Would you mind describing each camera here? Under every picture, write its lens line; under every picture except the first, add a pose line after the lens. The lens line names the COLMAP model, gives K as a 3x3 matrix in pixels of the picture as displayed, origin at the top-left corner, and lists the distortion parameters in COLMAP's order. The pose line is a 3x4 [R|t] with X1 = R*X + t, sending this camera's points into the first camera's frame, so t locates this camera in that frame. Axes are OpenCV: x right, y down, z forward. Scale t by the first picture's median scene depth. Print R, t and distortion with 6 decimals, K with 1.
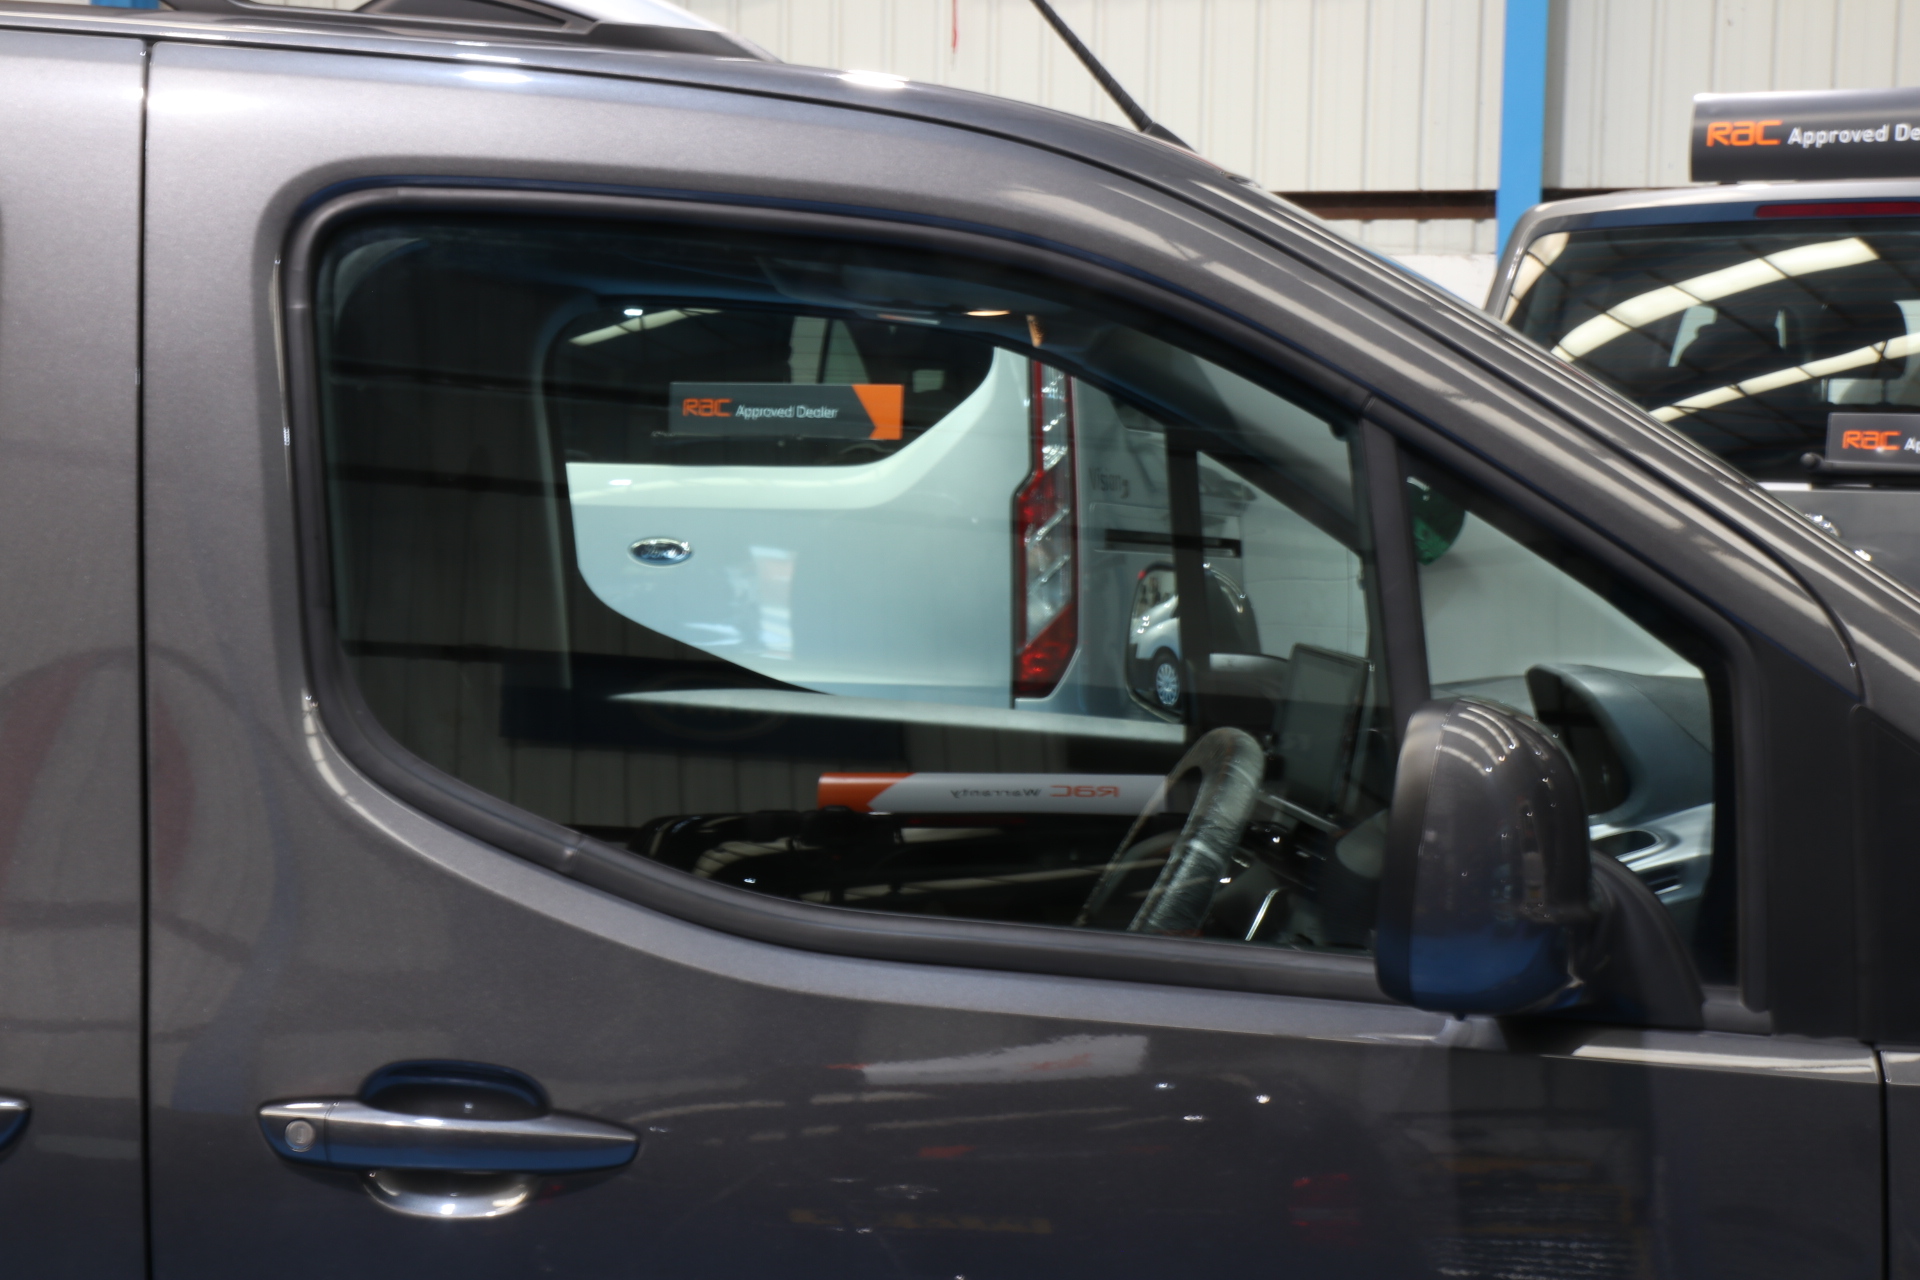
lens RADIAL K [[3291.5, 0, 948.1], [0, 3291.5, 635.4], [0, 0, 1]] dist [0.179014, 0.128246]
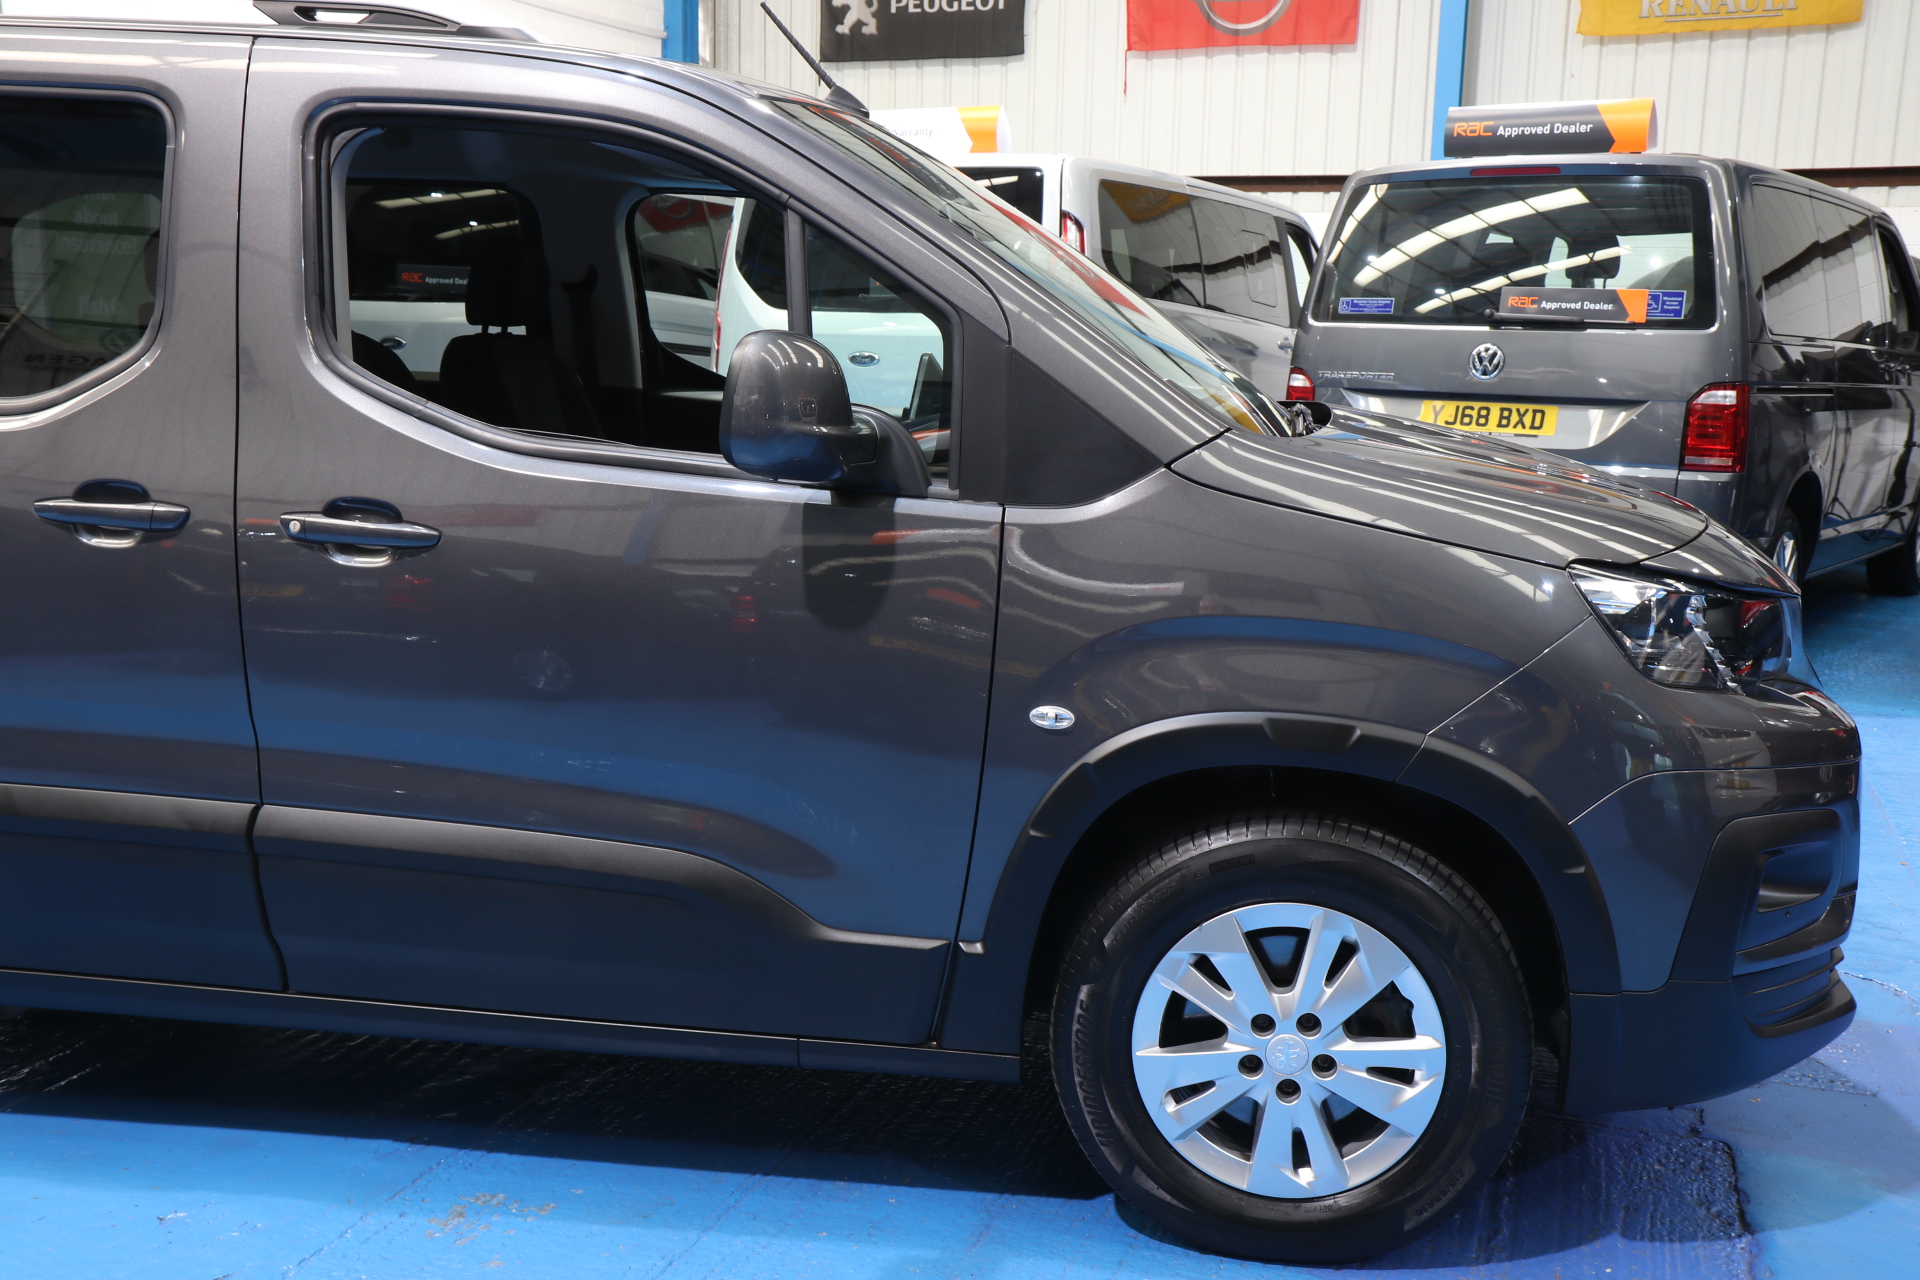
lens RADIAL K [[1903.0, 0, 944.5], [0, 1903.0, 624.5], [0, 0, 1]] dist [-0.034000, 0.186248]
pose [[0.987200, 0.031392, -0.156369, 0.245306], [-0.017578, 0.995880, 0.088956, 0.051529], [0.158517, -0.085069, 0.983685, -0.114454]]
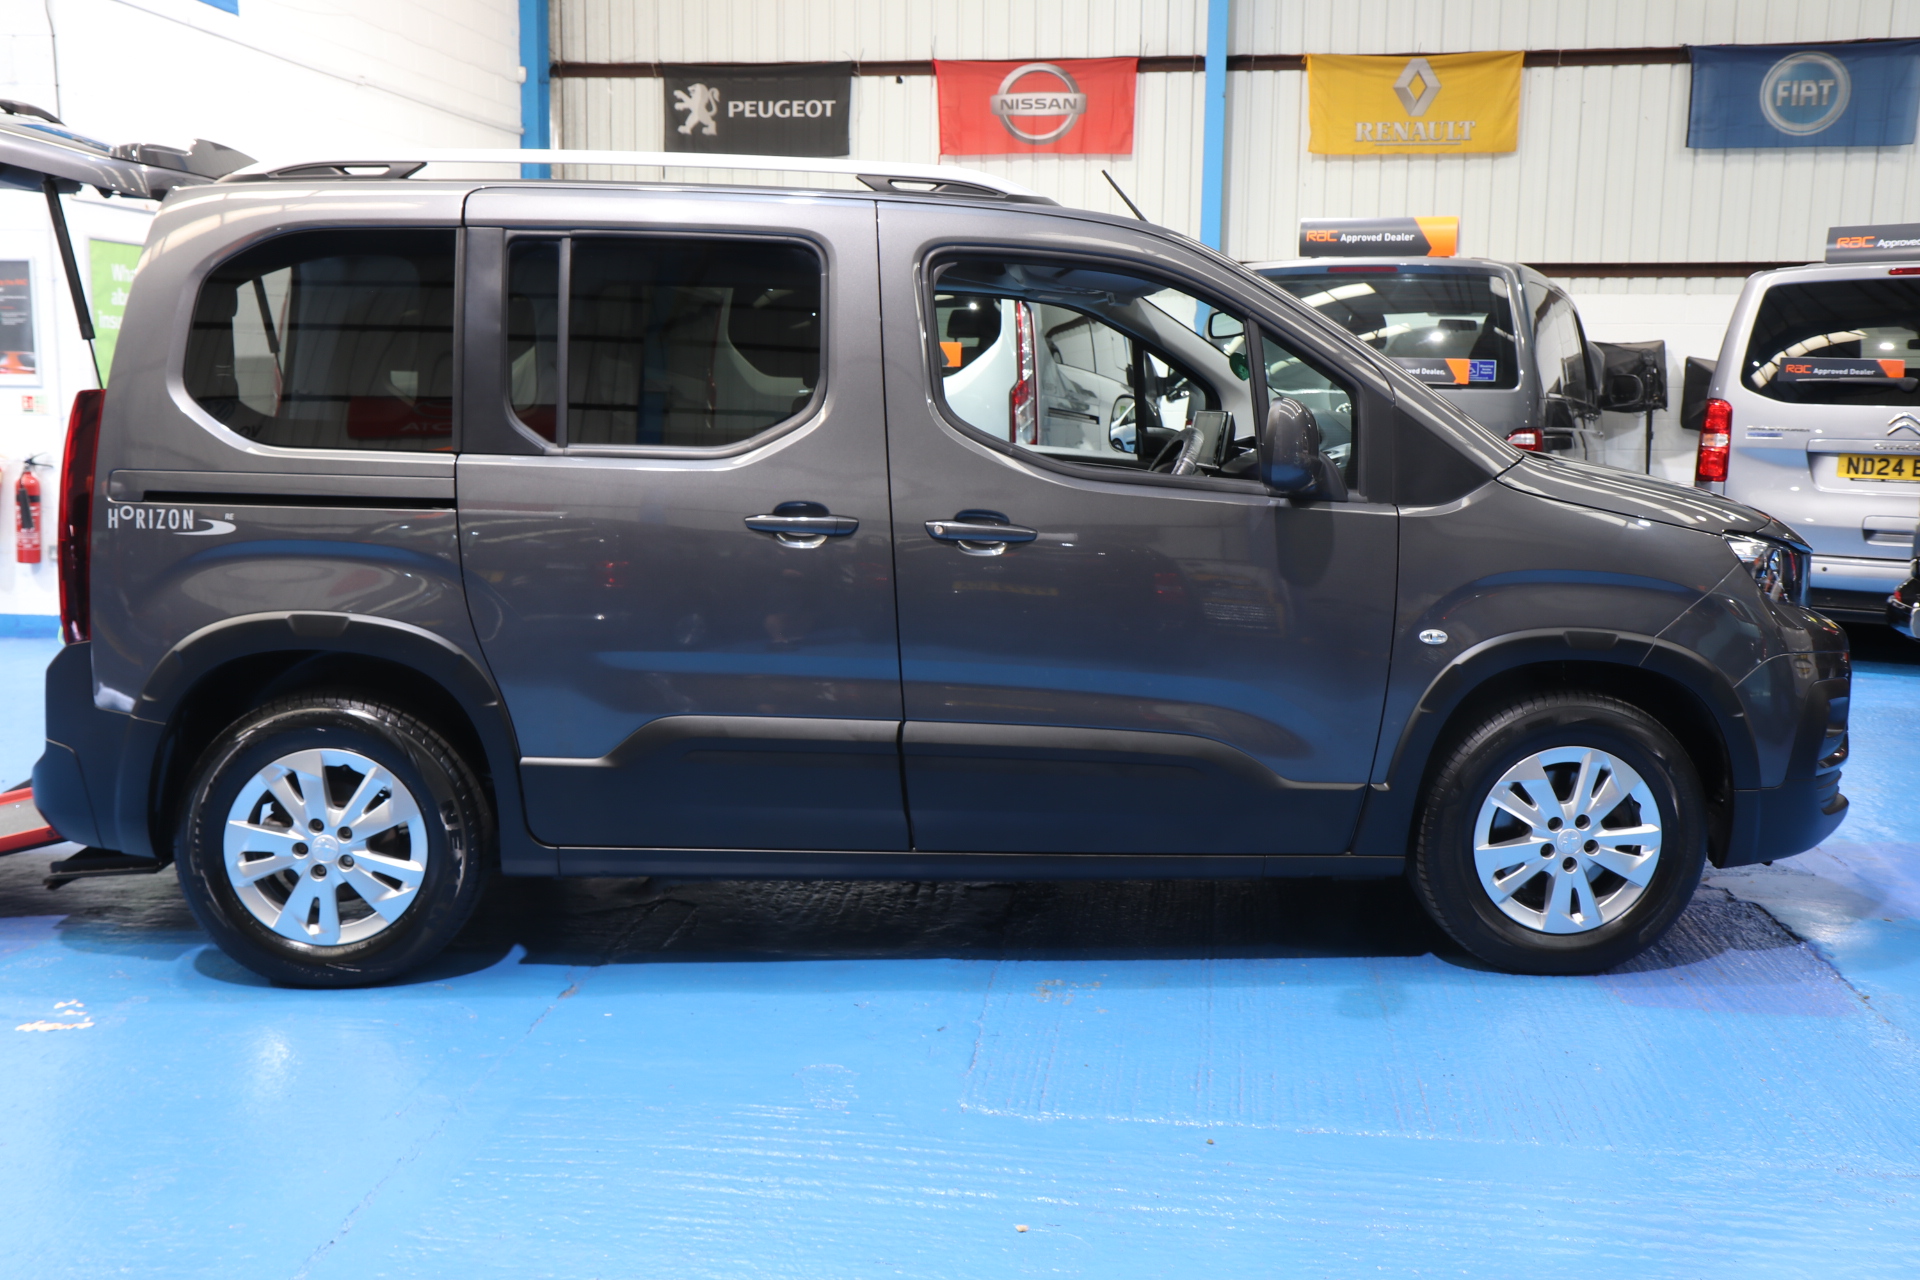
lens RADIAL K [[1788.9, 0, 960.0], [0, 1788.9, 640.0], [0, 0, 1]] dist [-0.071114, 0.250681]
pose [[0.998643, -0.006978, 0.051612, -0.146772], [0.003178, 0.997301, 0.073348, 0.070742], [-0.051984, -0.073084, 0.995970, -0.443692]]
